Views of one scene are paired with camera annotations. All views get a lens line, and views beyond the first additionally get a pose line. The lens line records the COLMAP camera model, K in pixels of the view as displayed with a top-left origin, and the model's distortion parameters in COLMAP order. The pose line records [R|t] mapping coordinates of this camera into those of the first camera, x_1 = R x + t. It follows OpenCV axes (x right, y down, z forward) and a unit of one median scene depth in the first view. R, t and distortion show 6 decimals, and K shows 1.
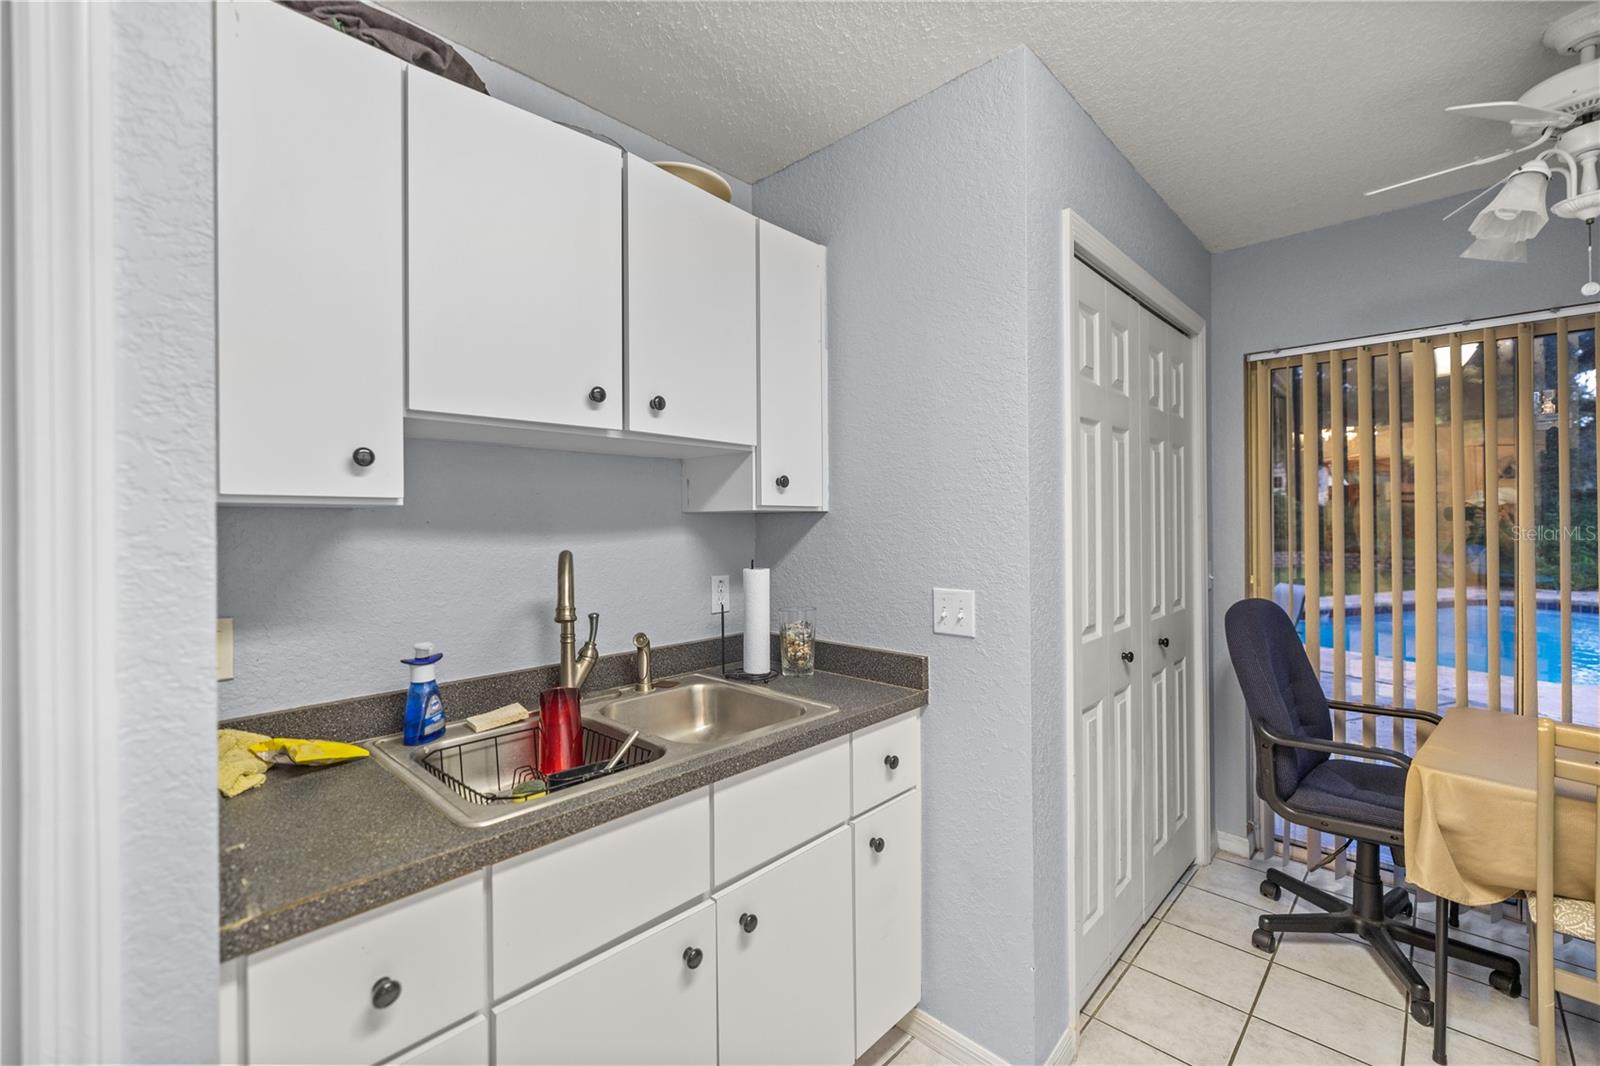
lens RADIAL K [[678.9, 0, 799.0], [0, 678.9, 525.6], [0, 0, 1]] dist [0.006697, -0.001190]
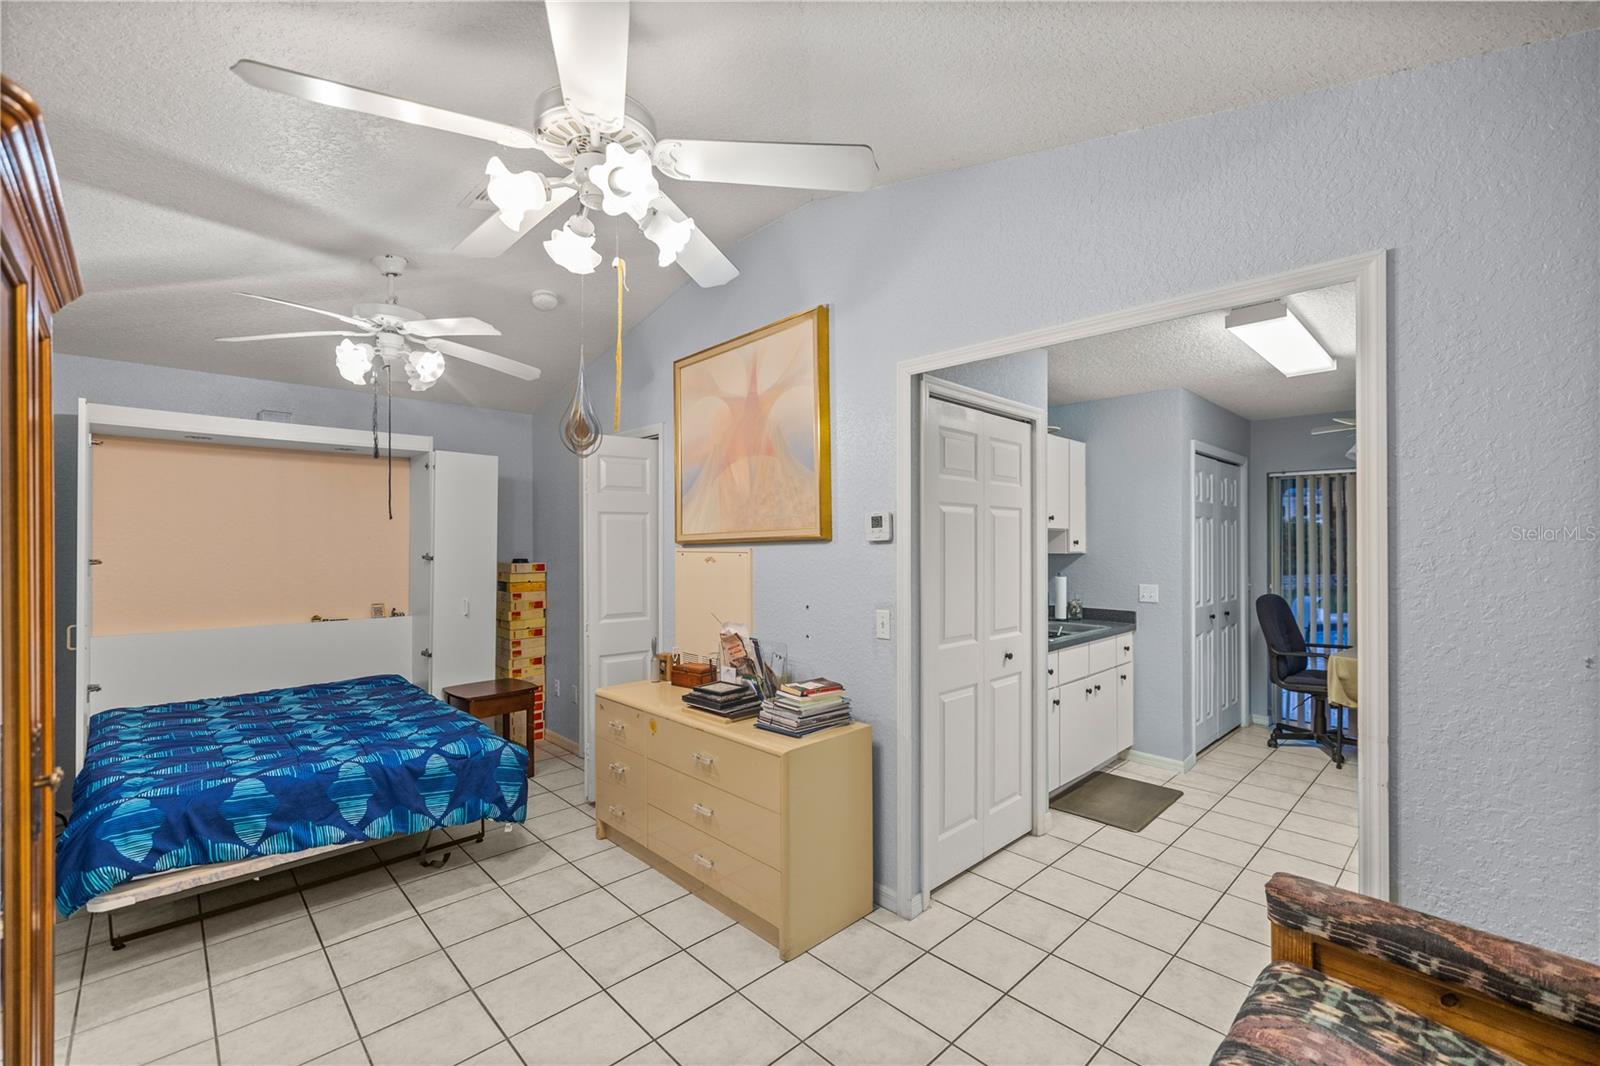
lens RADIAL K [[678.9, 0, 804.3], [0, 678.9, 536.6], [0, 0, 1]] dist [0.006697, -0.001190]
pose [[0.999248, 0.006169, -0.038274, -0.804500], [-0.006335, 0.999971, -0.004221, -0.058669], [0.038246, 0.004460, 0.999258, -1.347601]]
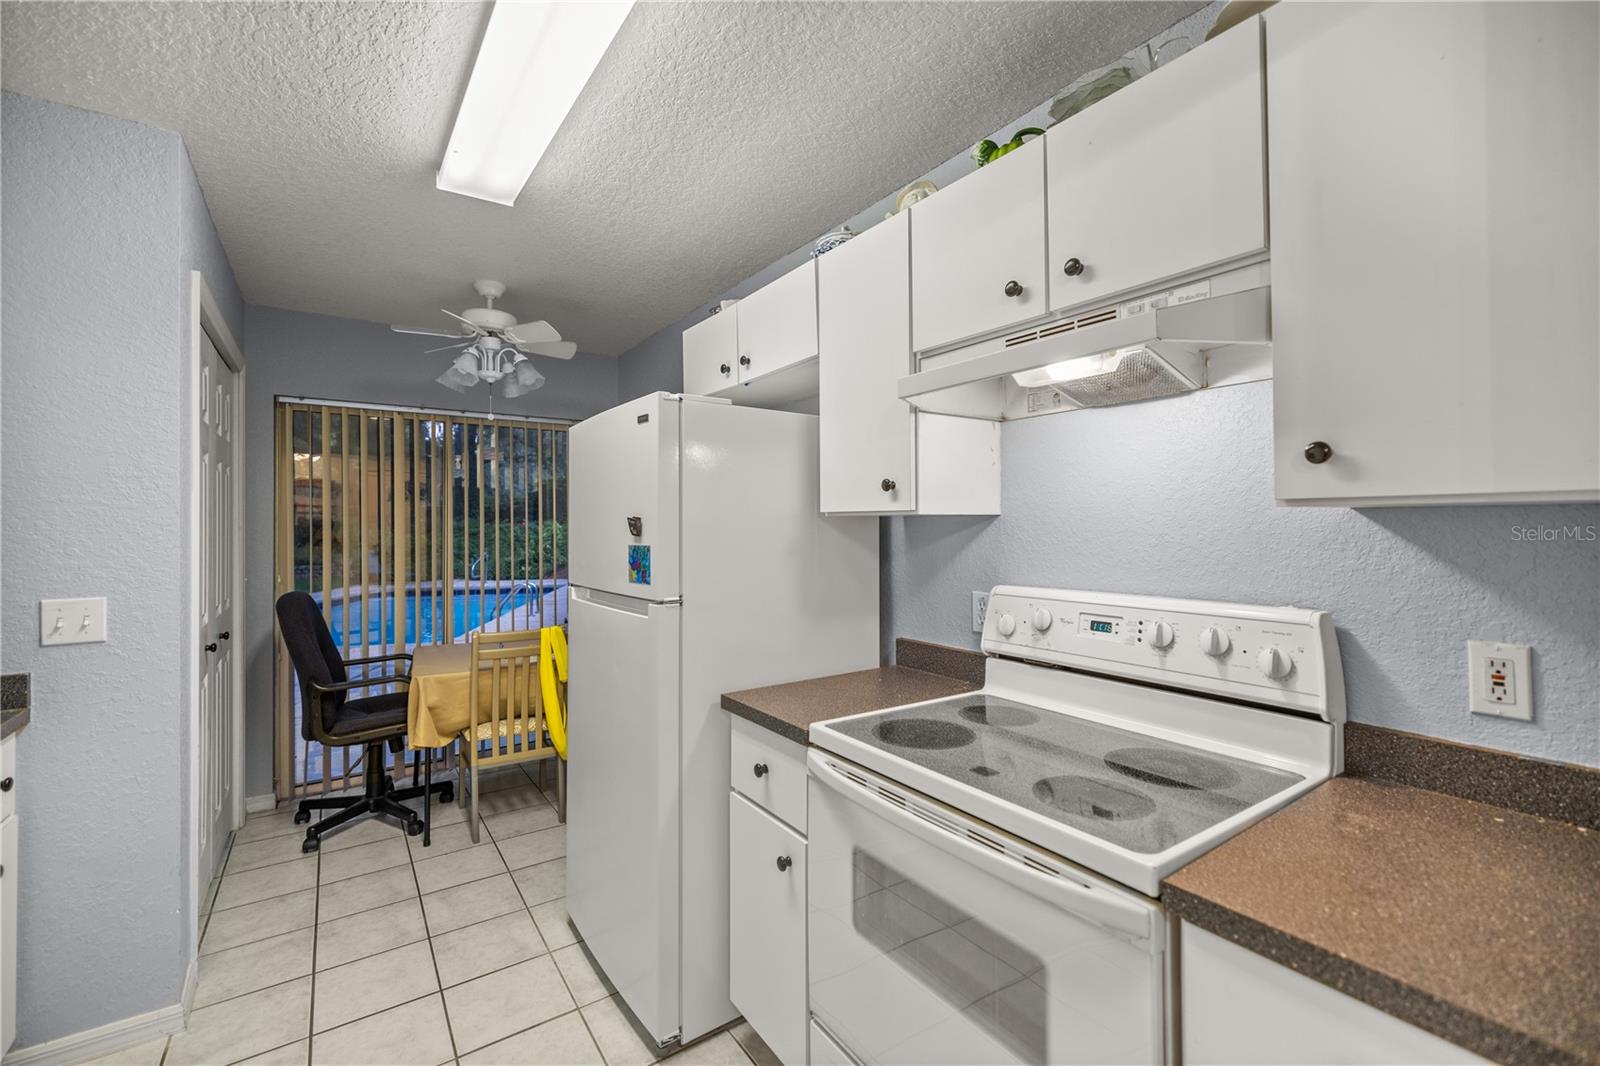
lens RADIAL K [[678.9, 0, 804.0], [0, 678.9, 517.3], [0, 0, 1]] dist [0.006697, -0.001190]
pose [[0.206375, 0.017758, 0.978312, -0.449758], [0.008627, 0.999763, -0.019968, 0.001075], [-0.978435, 0.012561, 0.206173, -0.235288]]
